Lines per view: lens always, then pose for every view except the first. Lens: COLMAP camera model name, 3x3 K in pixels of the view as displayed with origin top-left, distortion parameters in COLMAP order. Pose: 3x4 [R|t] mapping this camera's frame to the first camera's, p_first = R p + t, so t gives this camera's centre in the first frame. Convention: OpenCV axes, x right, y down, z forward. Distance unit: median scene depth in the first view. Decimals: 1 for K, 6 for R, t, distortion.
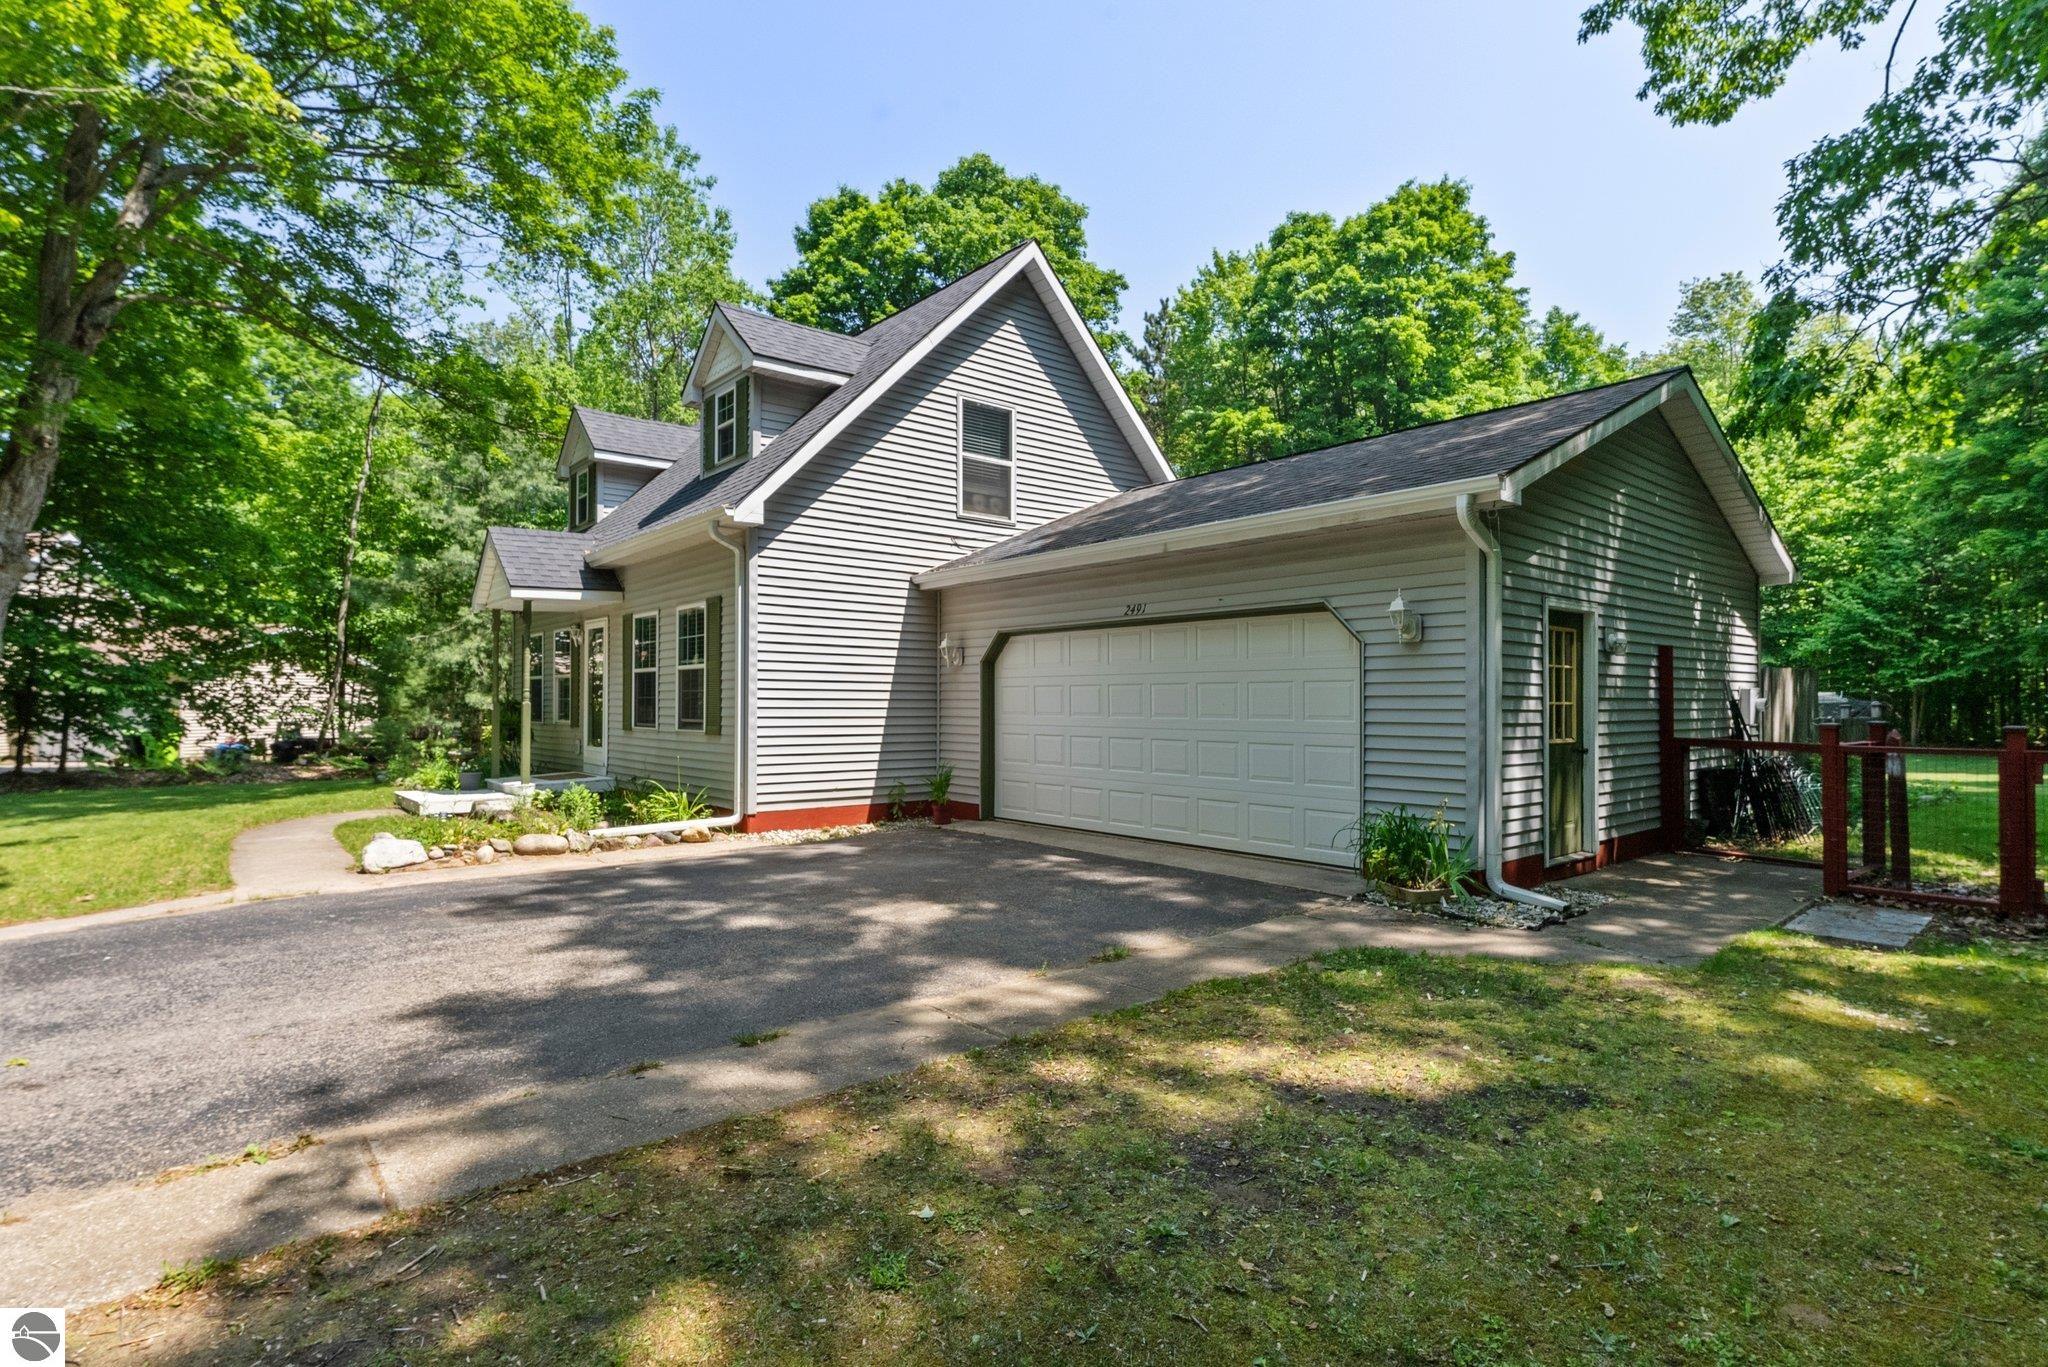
lens RADIAL K [[1015.0, 0, 1017.4], [0, 1015.0, 685.9], [0, 0, 1]] dist [-0.003325, -0.001486]
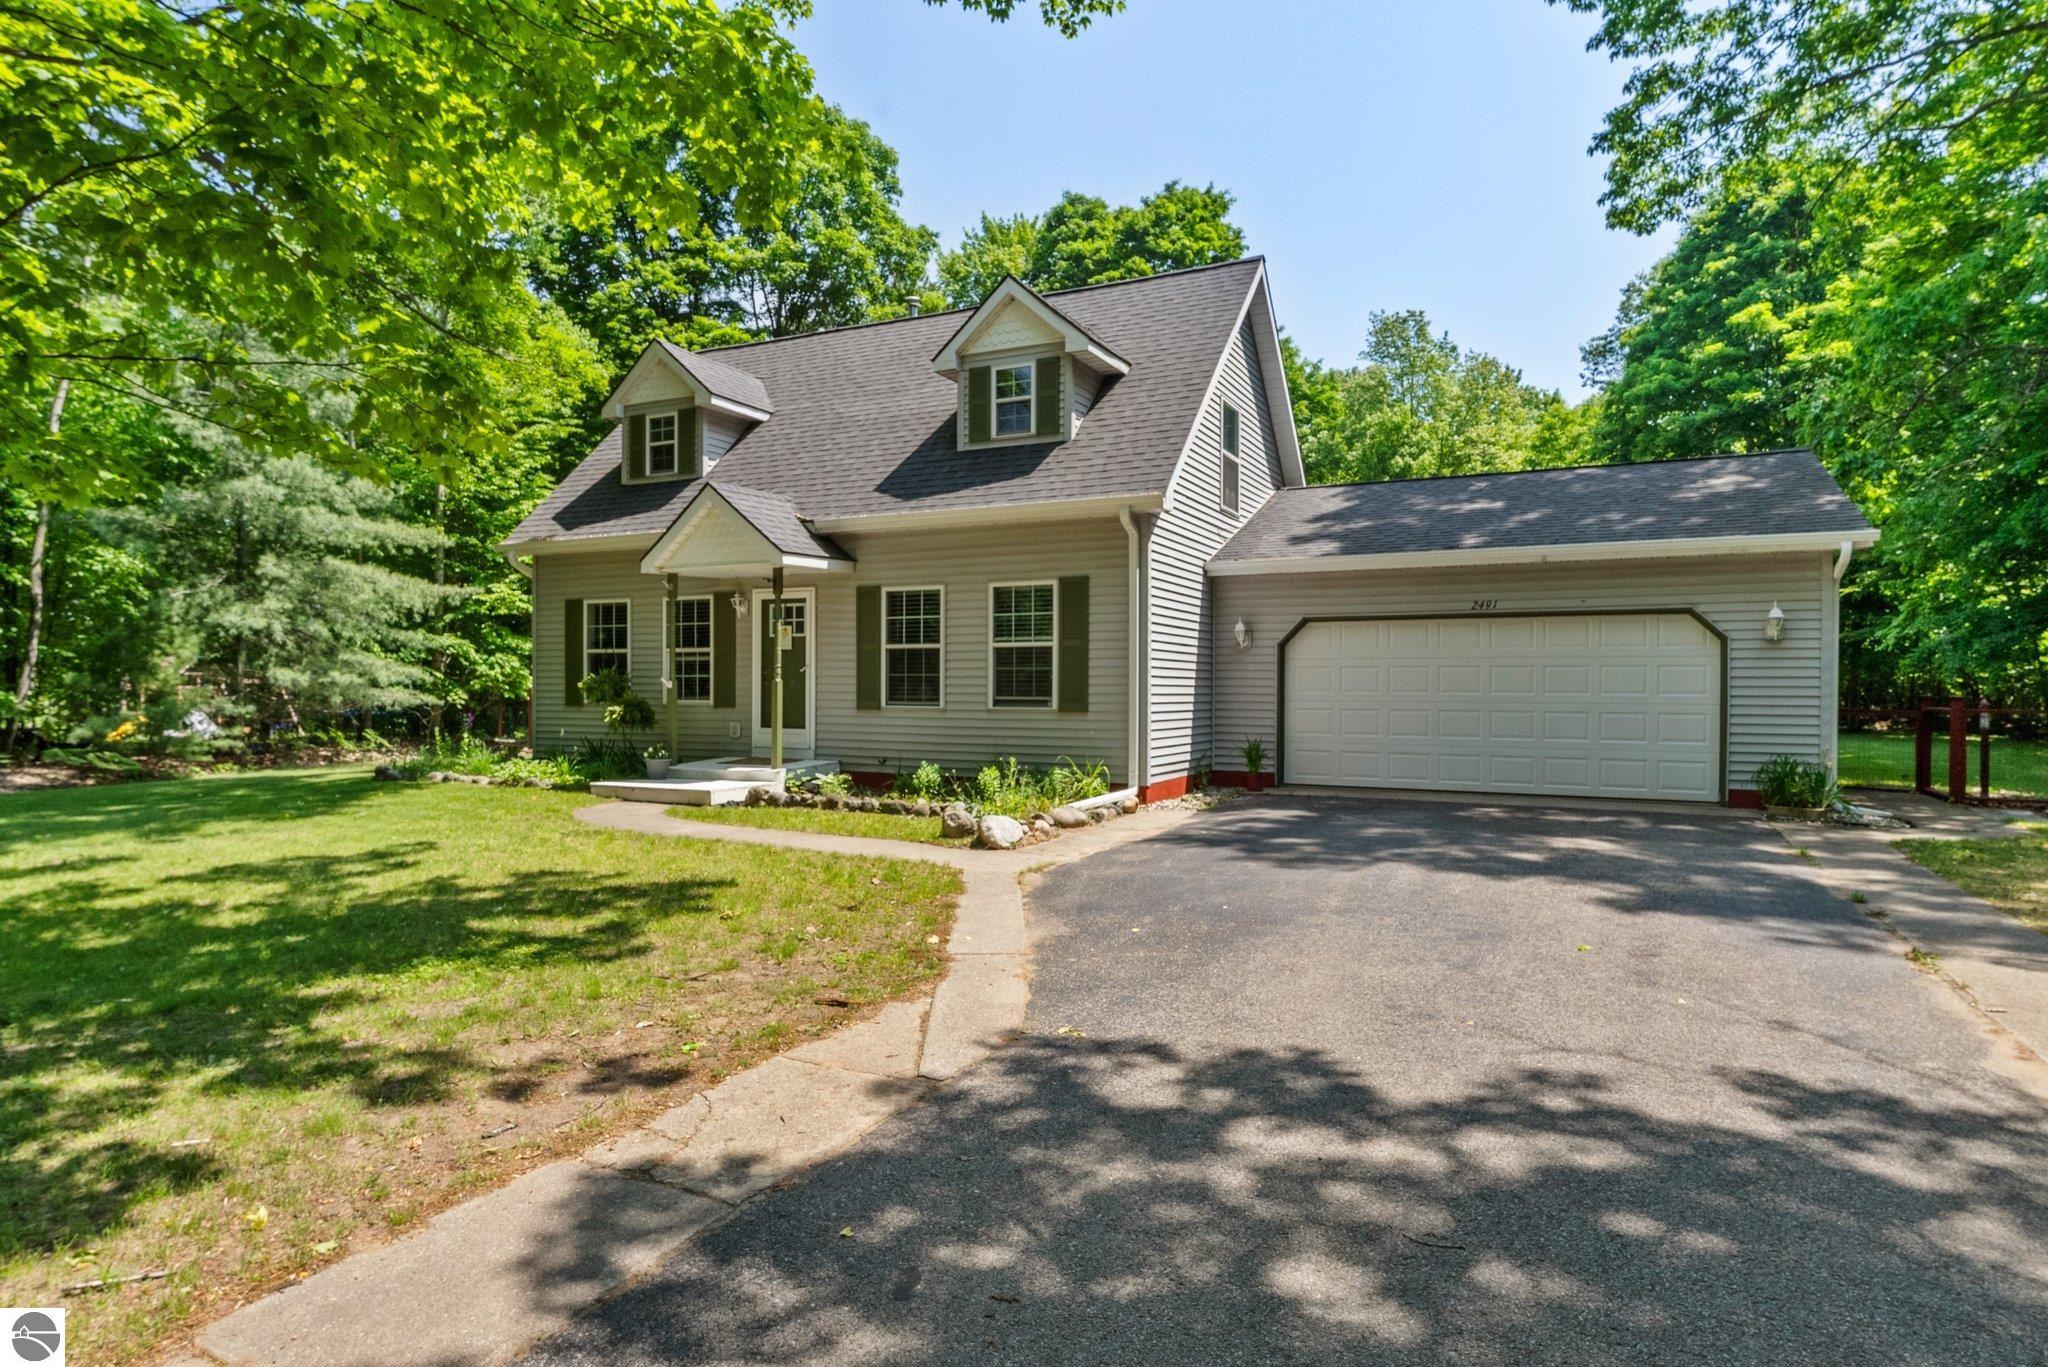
lens RADIAL K [[1124.3, 0, 1029.7], [0, 1124.3, 683.9], [0, 0, 1]] dist [0.003964, 0.001043]
pose [[0.918253, 0.003175, 0.395982, -0.592827], [-0.009151, 0.999871, 0.013202, 0.004074], [-0.395889, -0.015746, 0.918163, -0.015886]]
